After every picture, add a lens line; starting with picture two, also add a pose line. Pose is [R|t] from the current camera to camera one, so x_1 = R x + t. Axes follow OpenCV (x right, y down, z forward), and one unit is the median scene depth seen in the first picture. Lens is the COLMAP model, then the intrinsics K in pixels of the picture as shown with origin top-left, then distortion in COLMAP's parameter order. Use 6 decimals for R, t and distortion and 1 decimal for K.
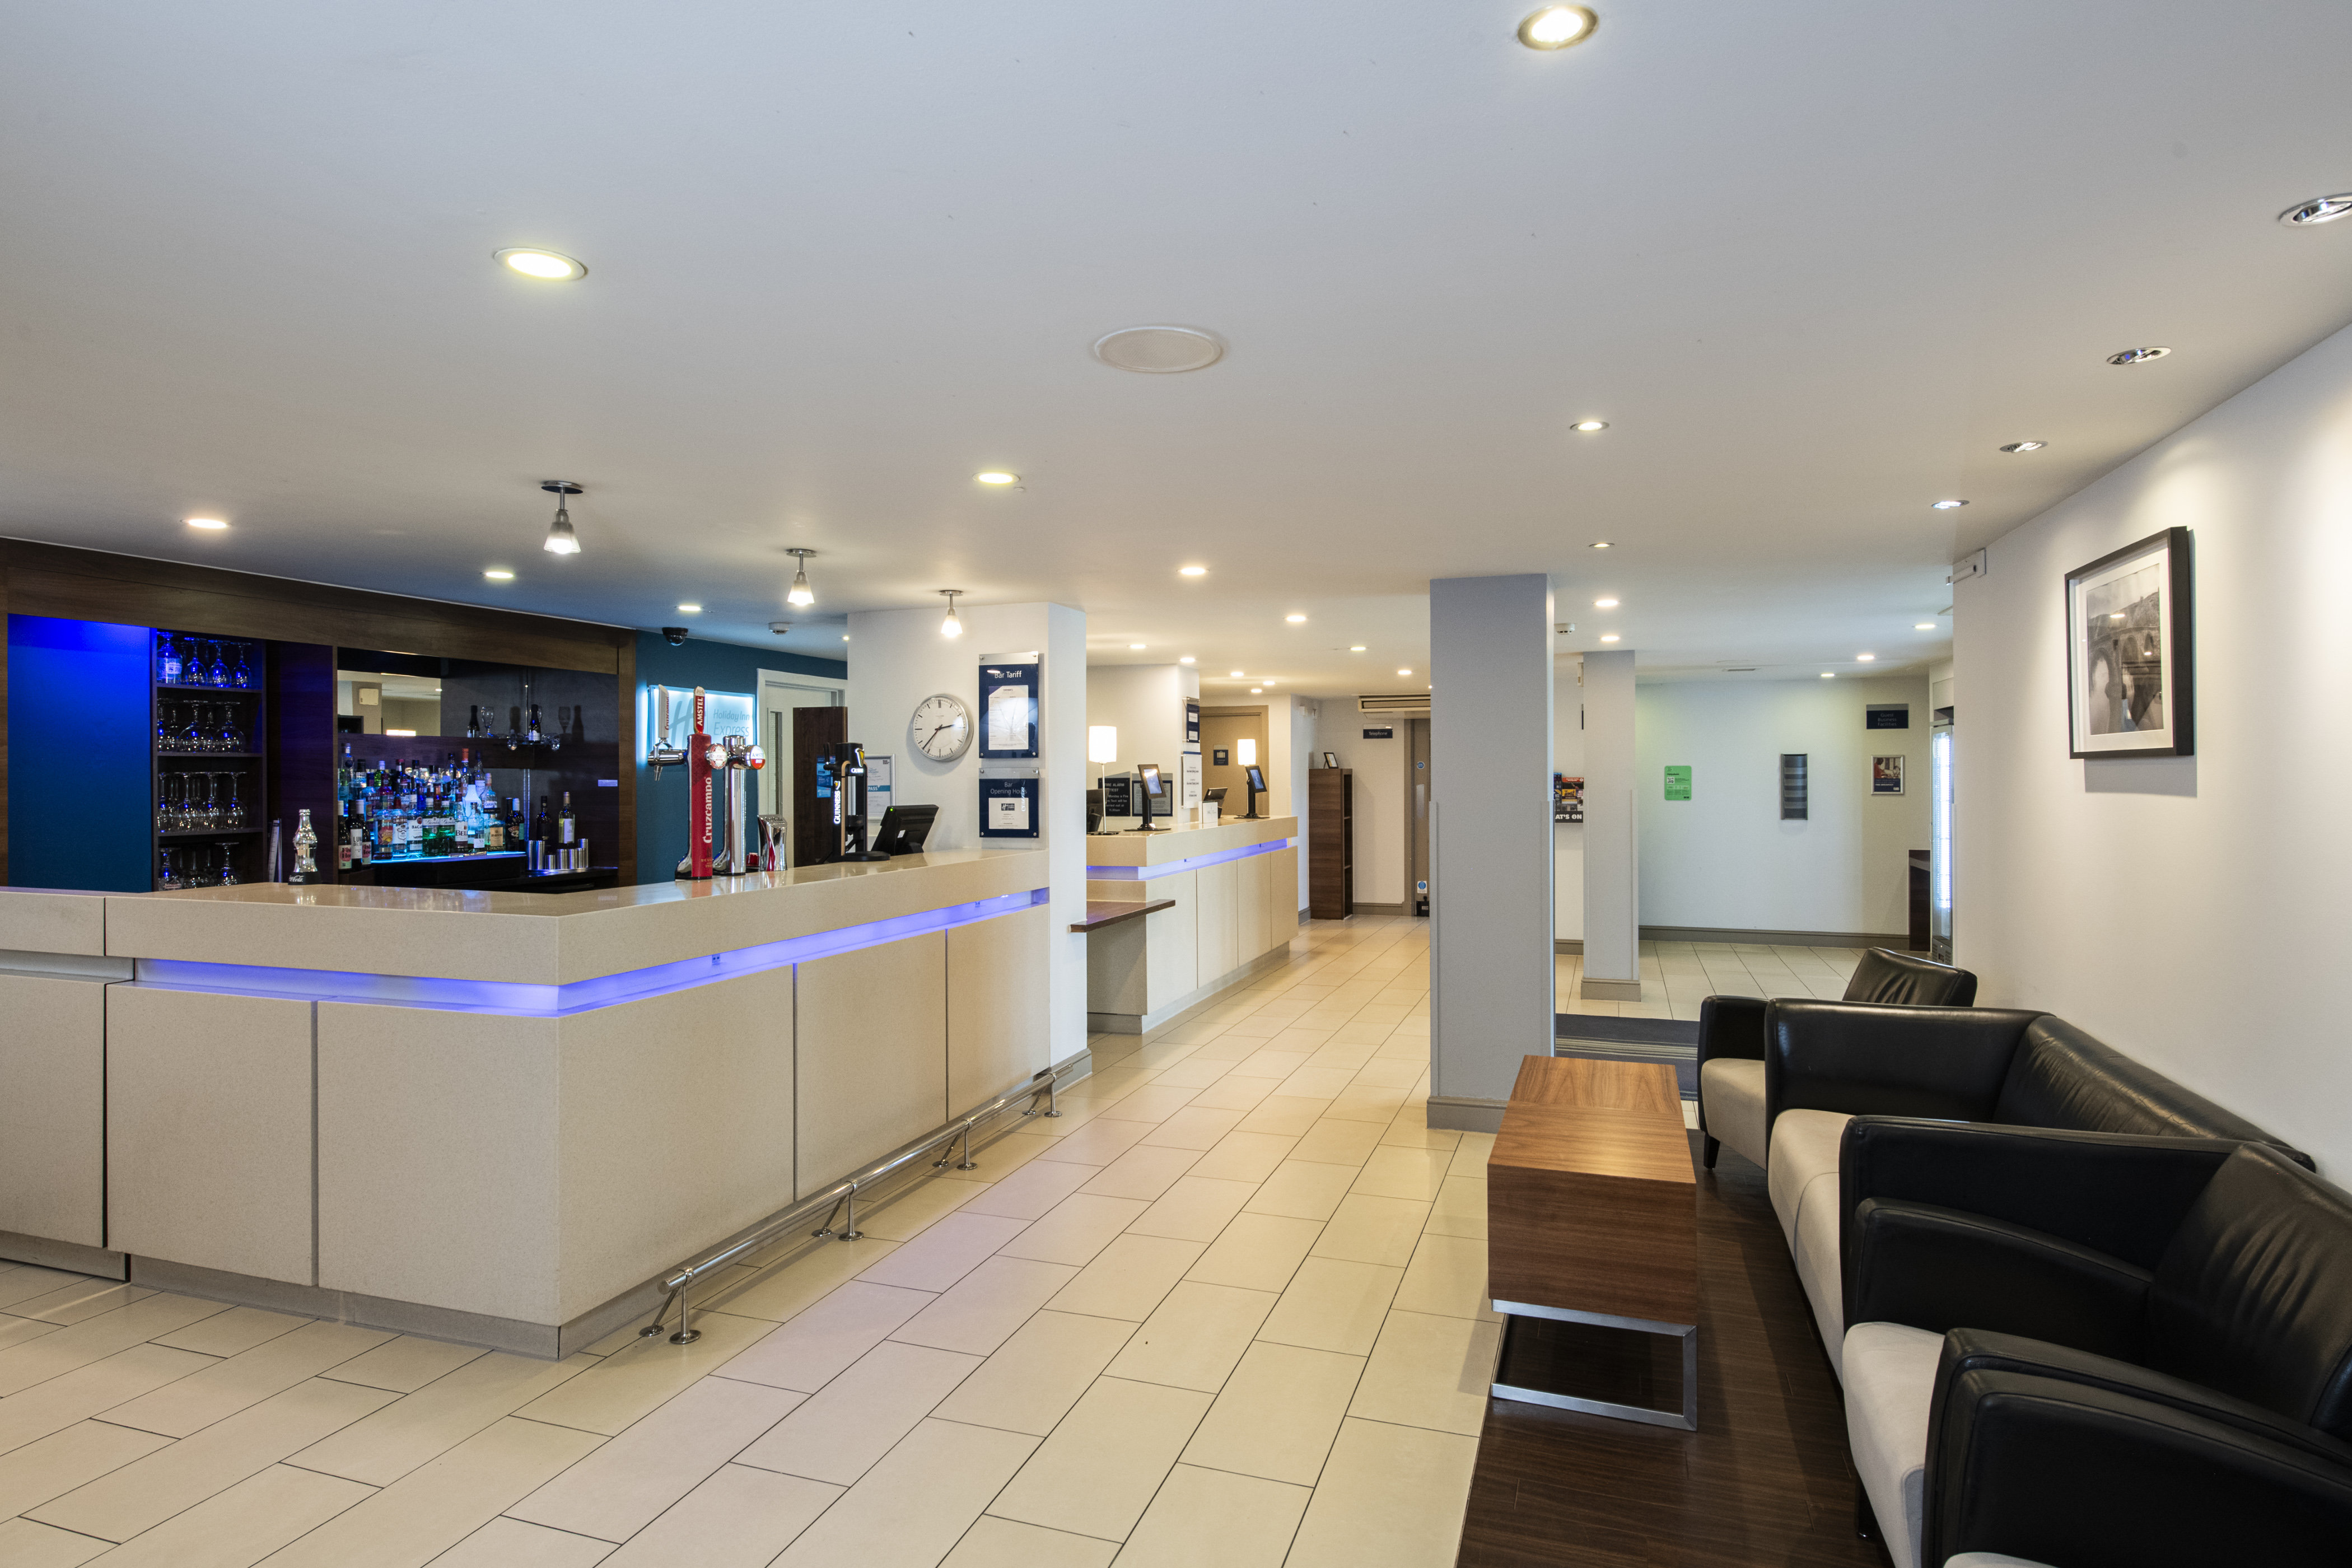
lens RADIAL K [[1226.0, 0, 1182.5], [0, 1226.0, 778.4], [0, 0, 1]] dist [0.009423, -0.002315]
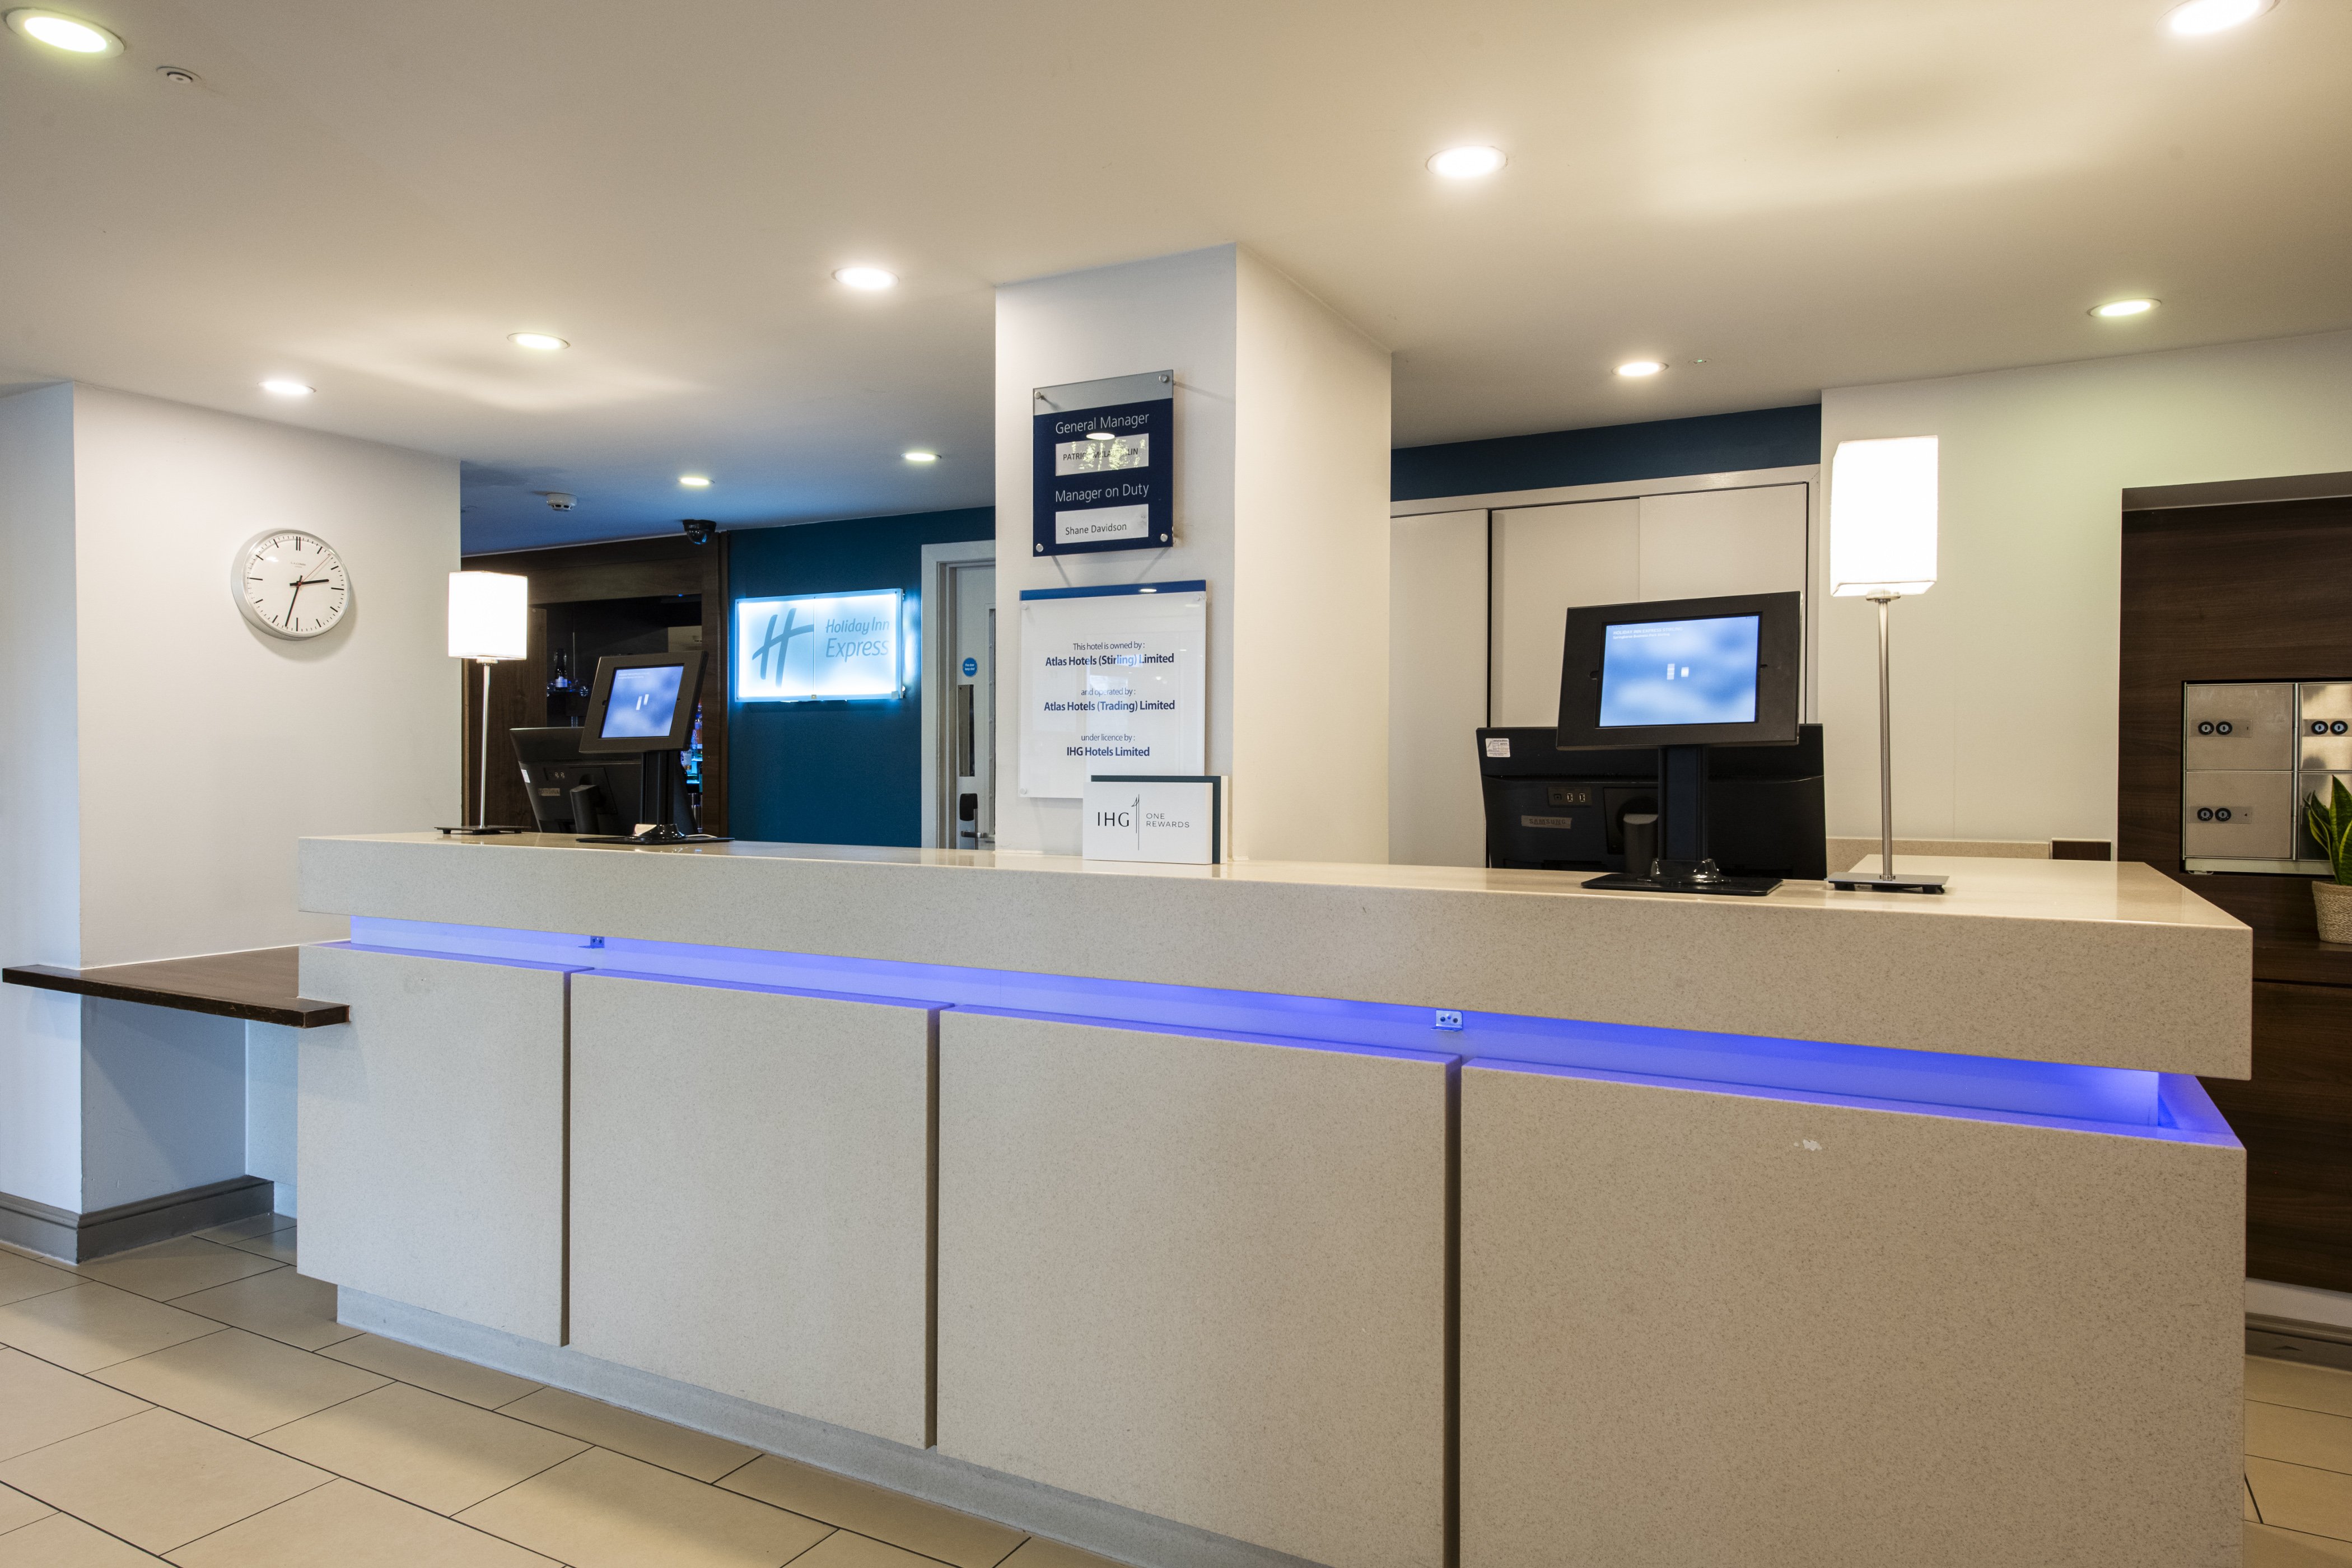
lens RADIAL K [[1455.9, 0, 1182.5], [0, 1455.9, 772.1], [0, 0, 1]] dist [0.009377, -0.006709]
pose [[-0.173541, 0.007440, -0.984799, 0.442741], [-0.005110, 0.999951, 0.008455, 0.023249], [0.984813, 0.006499, -0.173494, 1.548510]]
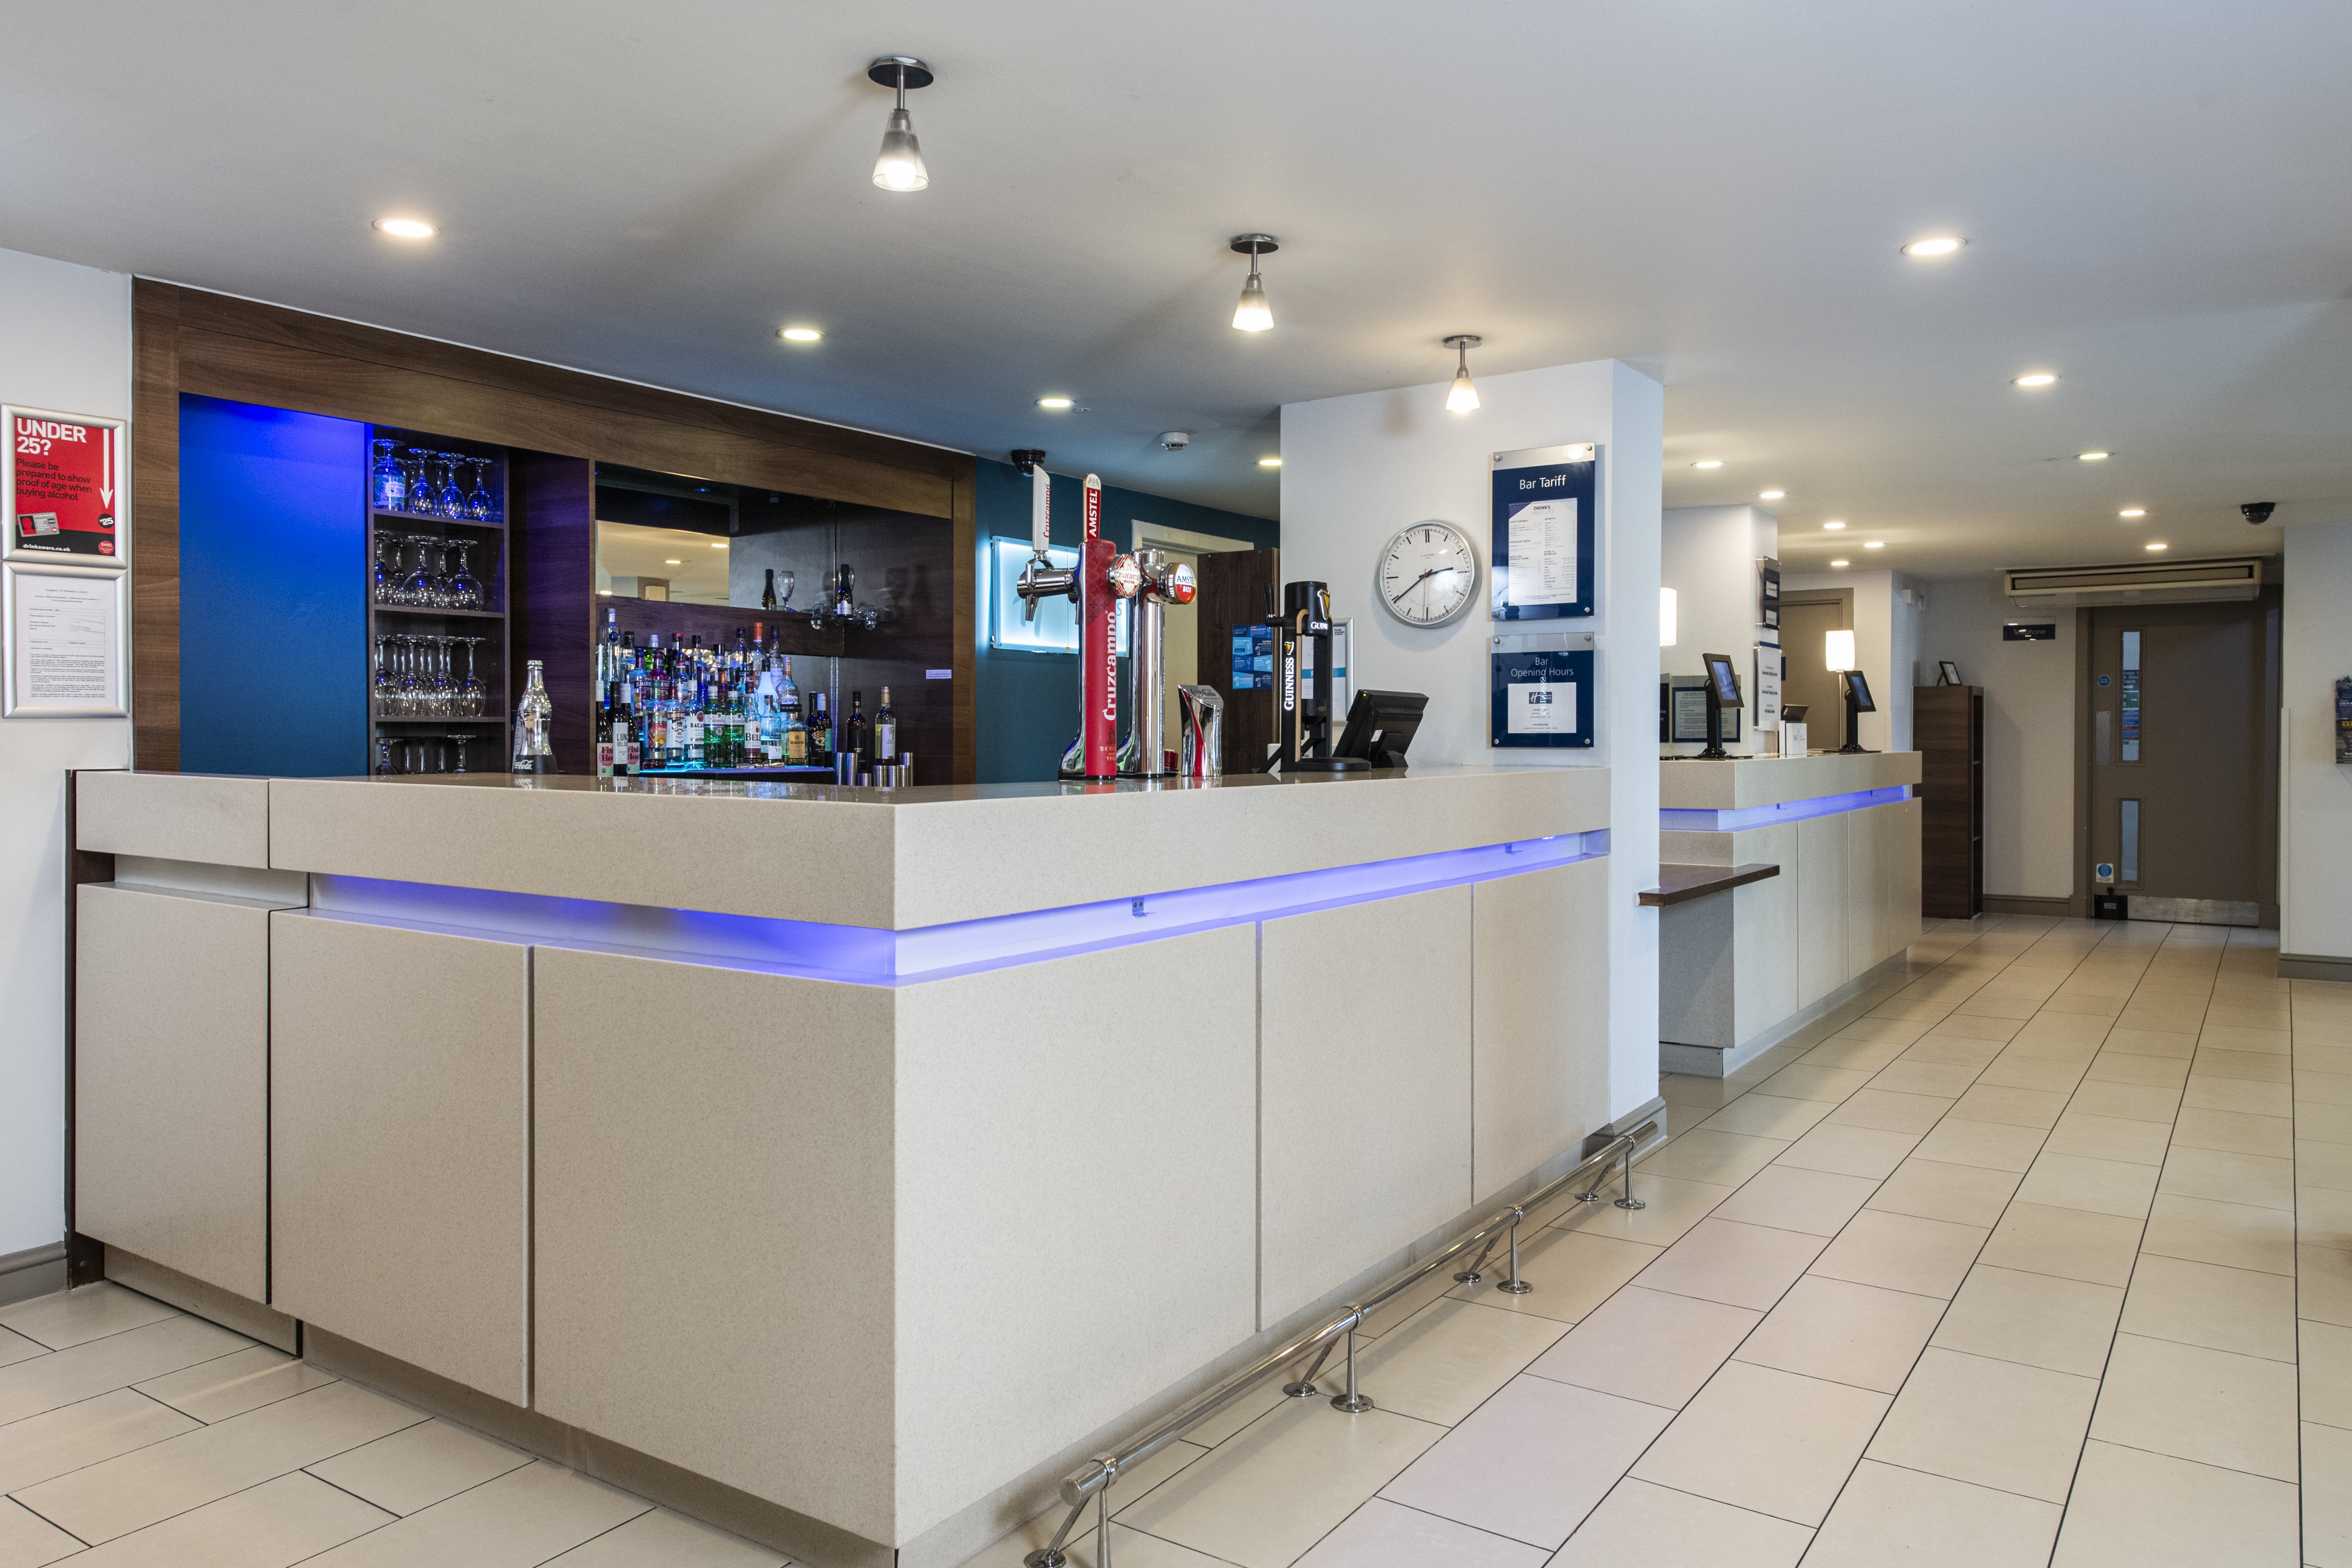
lens RADIAL K [[1602.0, 0, 1196.7], [0, 1602.0, 742.6], [0, 0, 1]] dist [0.026622, -0.004816]
pose [[0.965195, 0.007263, -0.261429, -0.091250], [-0.005218, 0.999950, 0.008517, 0.037169], [0.261478, -0.006857, 0.965185, 0.163056]]
